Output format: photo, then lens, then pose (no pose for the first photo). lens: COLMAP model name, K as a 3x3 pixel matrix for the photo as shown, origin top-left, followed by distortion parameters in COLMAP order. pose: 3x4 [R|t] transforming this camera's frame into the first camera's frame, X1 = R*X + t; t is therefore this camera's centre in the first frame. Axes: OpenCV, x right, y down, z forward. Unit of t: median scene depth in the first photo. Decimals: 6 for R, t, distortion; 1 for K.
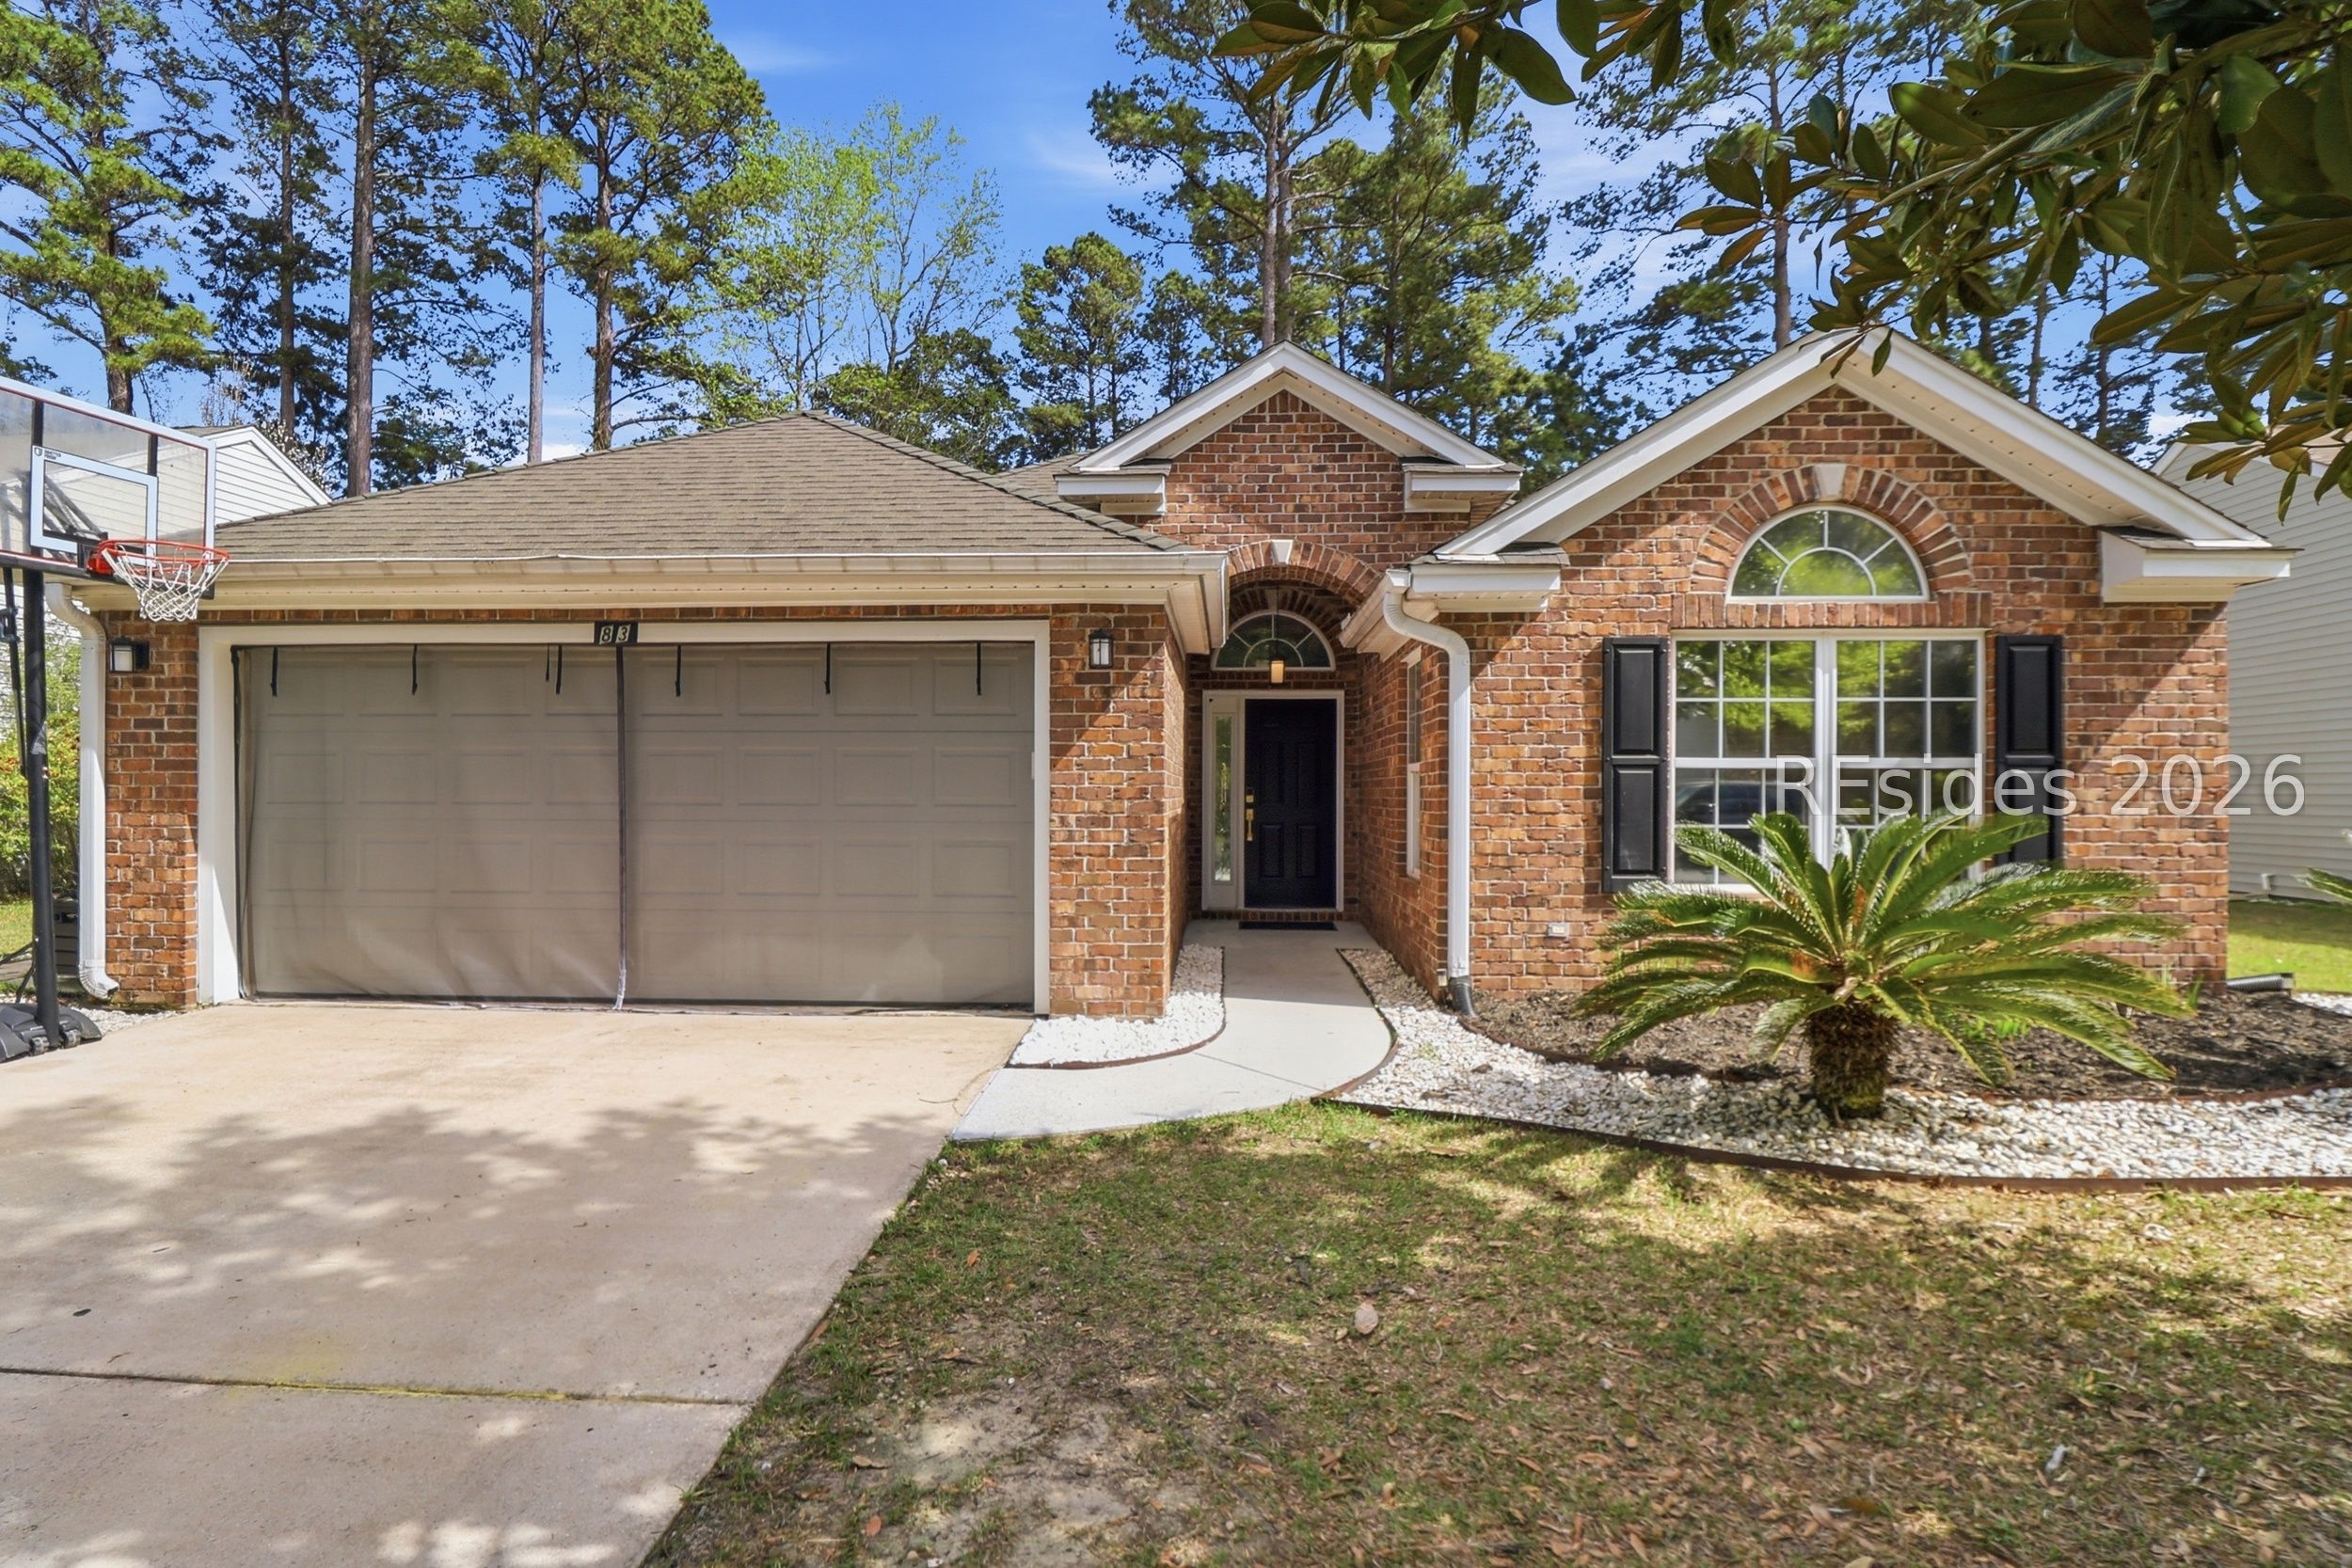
lens RADIAL K [[1119.9, 0, 1176.0], [0, 1119.9, 784.0], [0, 0, 1]] dist [0.000287, -0.011723]
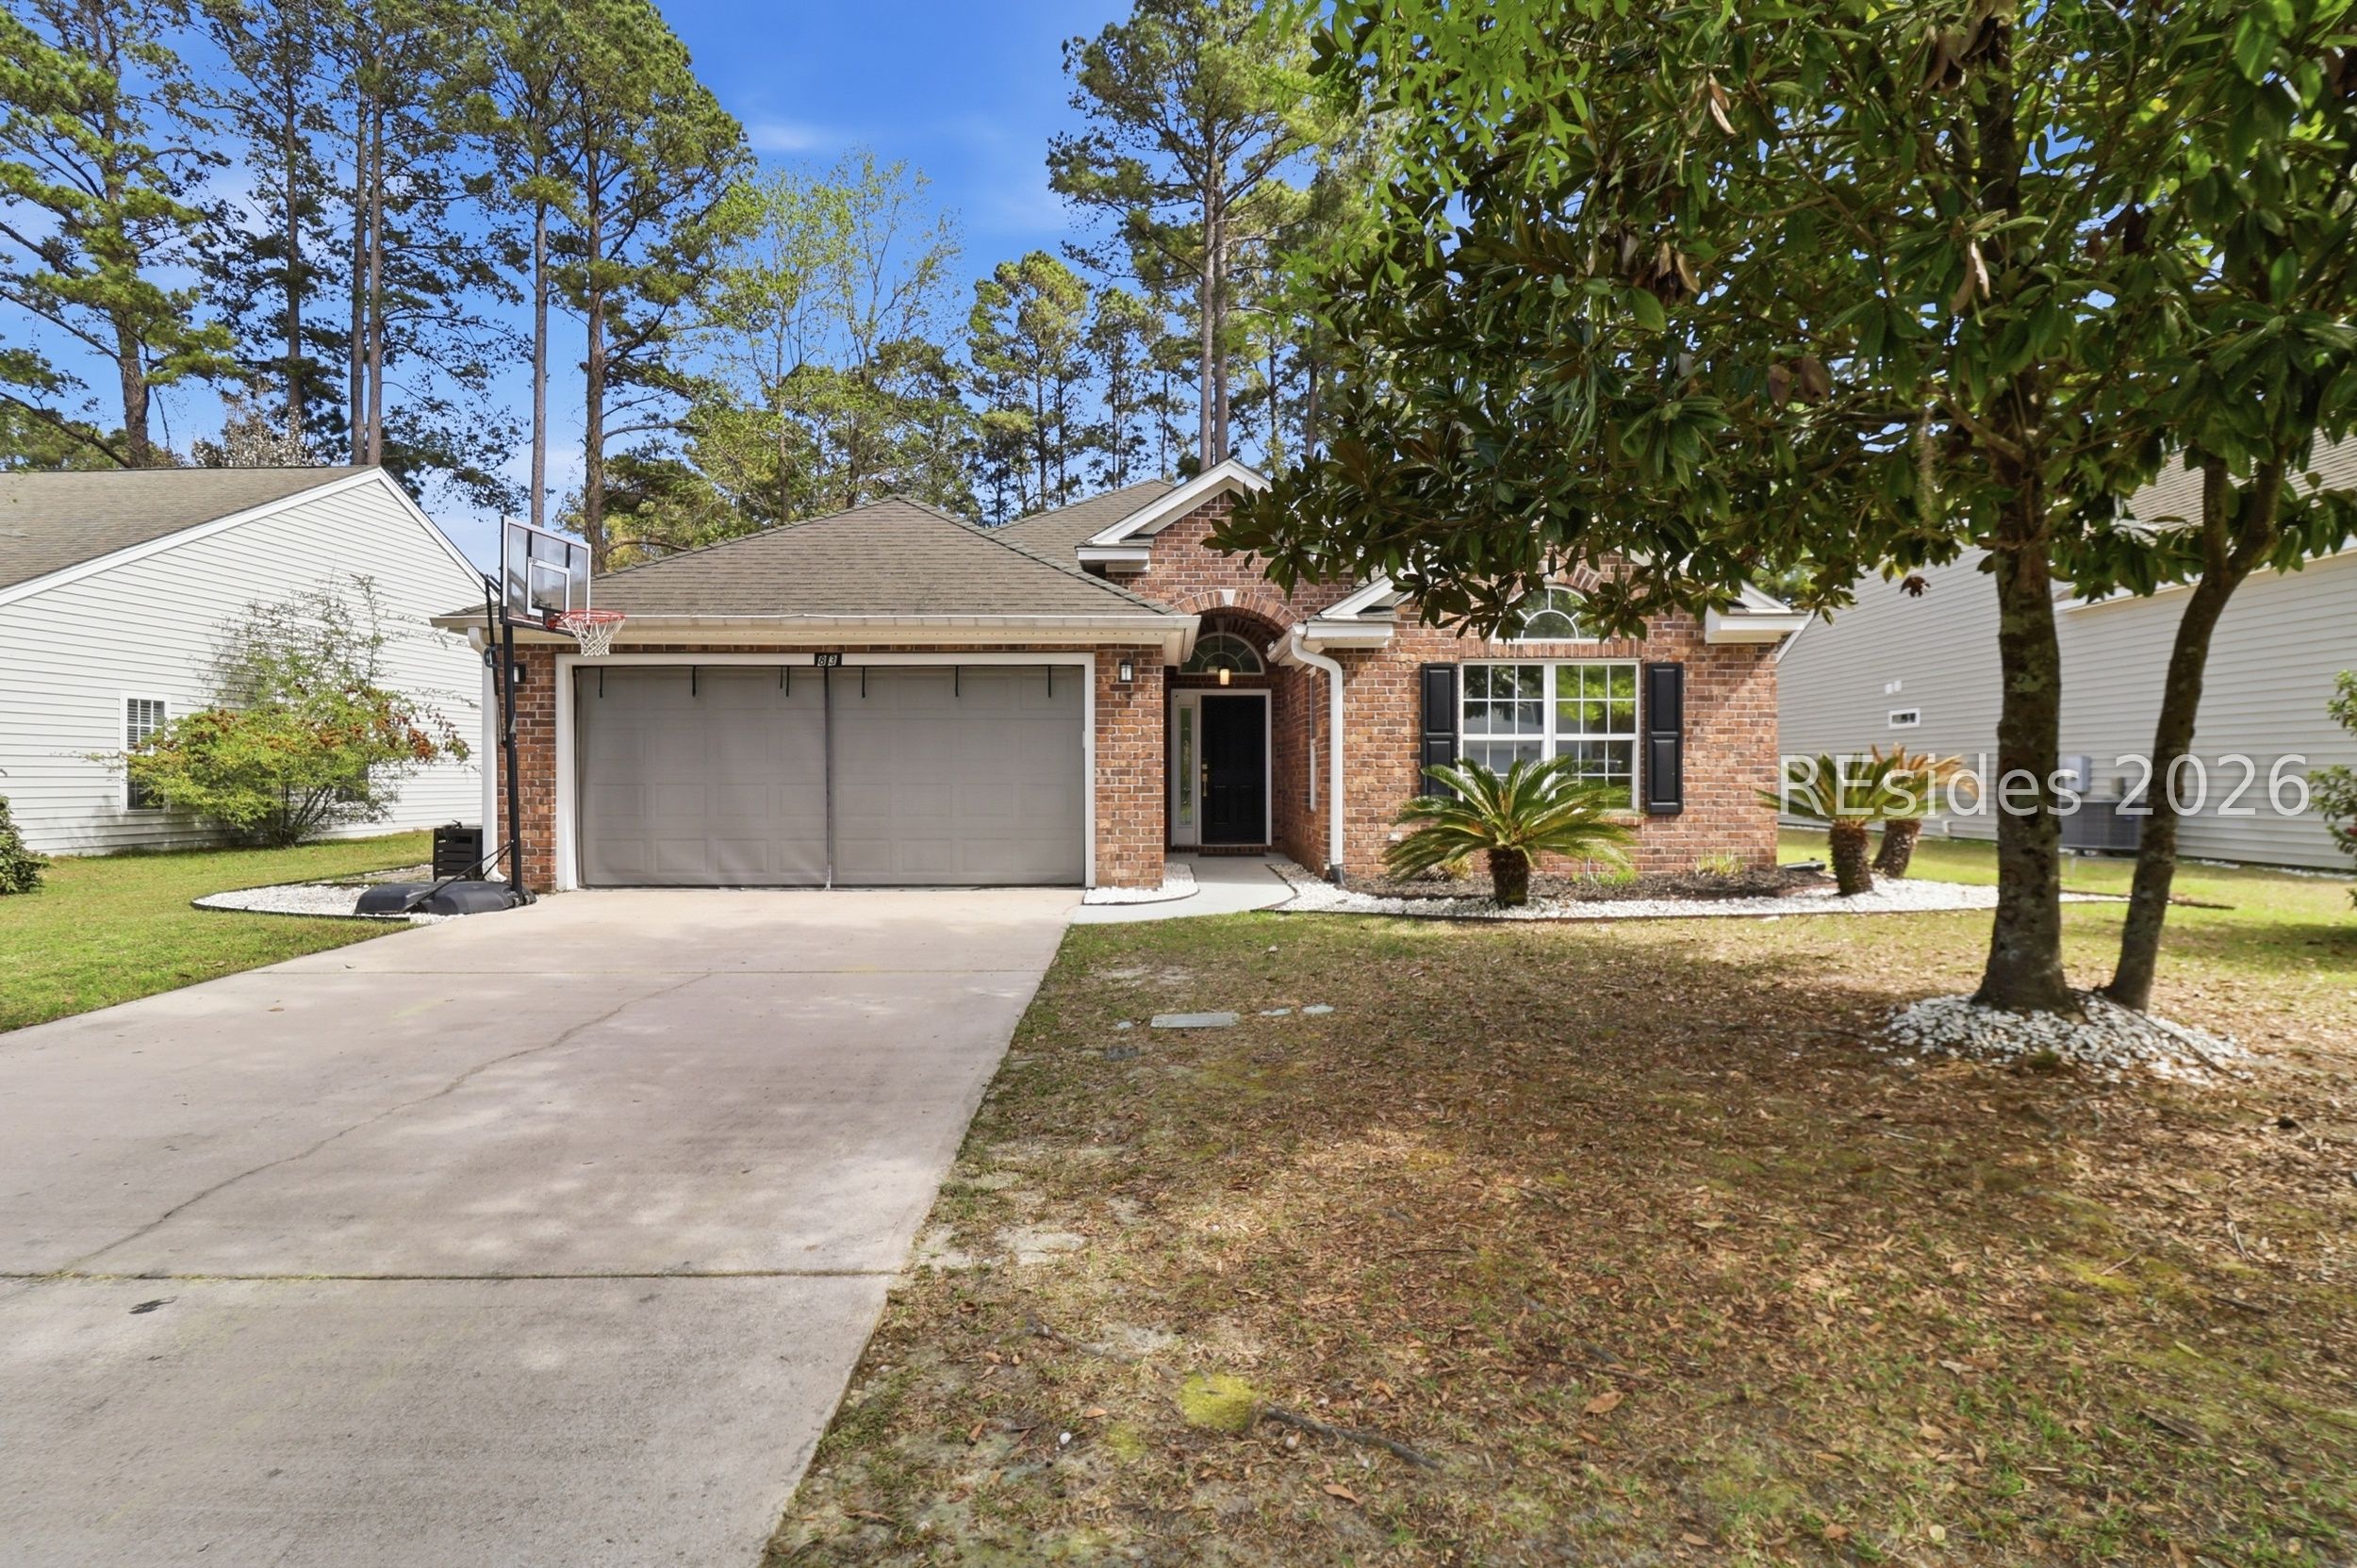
lens RADIAL K [[1122.4, 0, 1178.5], [0, 1122.4, 784.0], [0, 0, 1]] dist [0.000287, -0.011723]
pose [[0.998047, -0.004791, 0.062286, -0.020576], [0.003910, 0.999891, 0.014258, 0.006005], [-0.062348, -0.013987, 0.997956, -0.154295]]
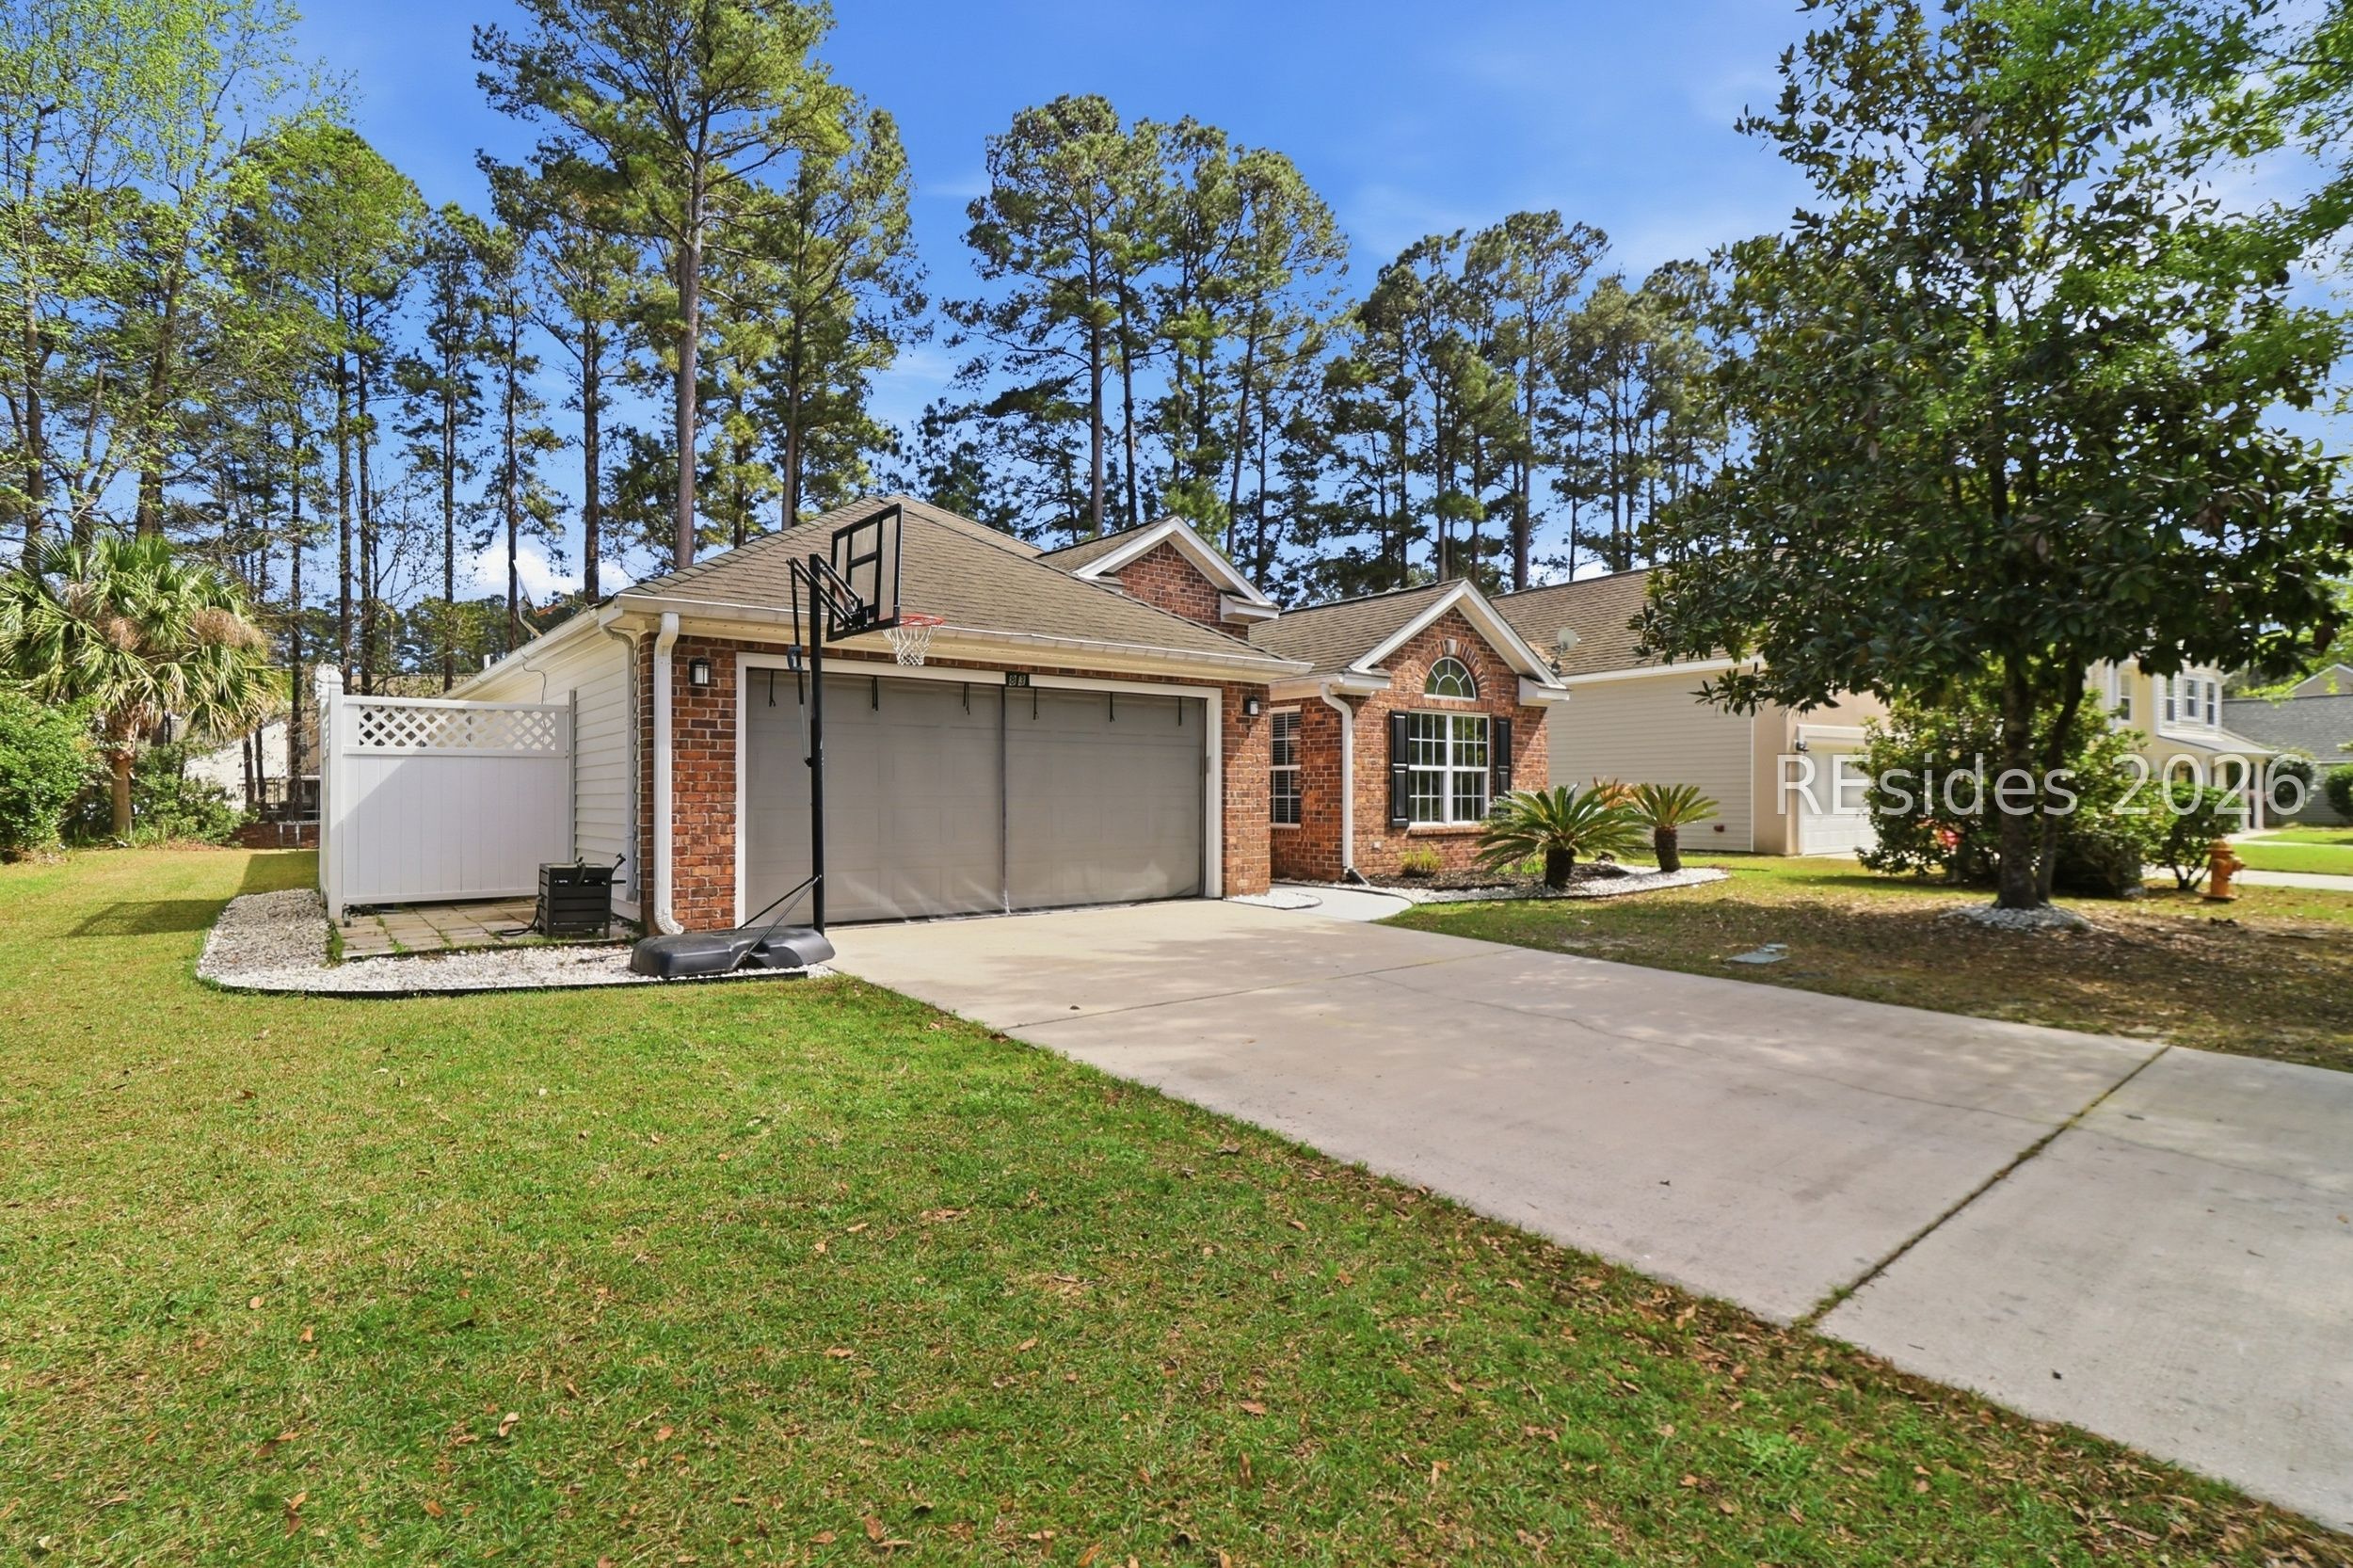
lens RADIAL K [[1107.0, 0, 1167.5], [0, 1107.0, 795.6], [0, 0, 1]] dist [0.012019, -0.000357]
pose [[0.750934, -0.005138, 0.660358, -0.316293], [-0.002855, 0.999935, 0.011026, 0.003132], [-0.660371, -0.010165, 0.750870, -0.076858]]
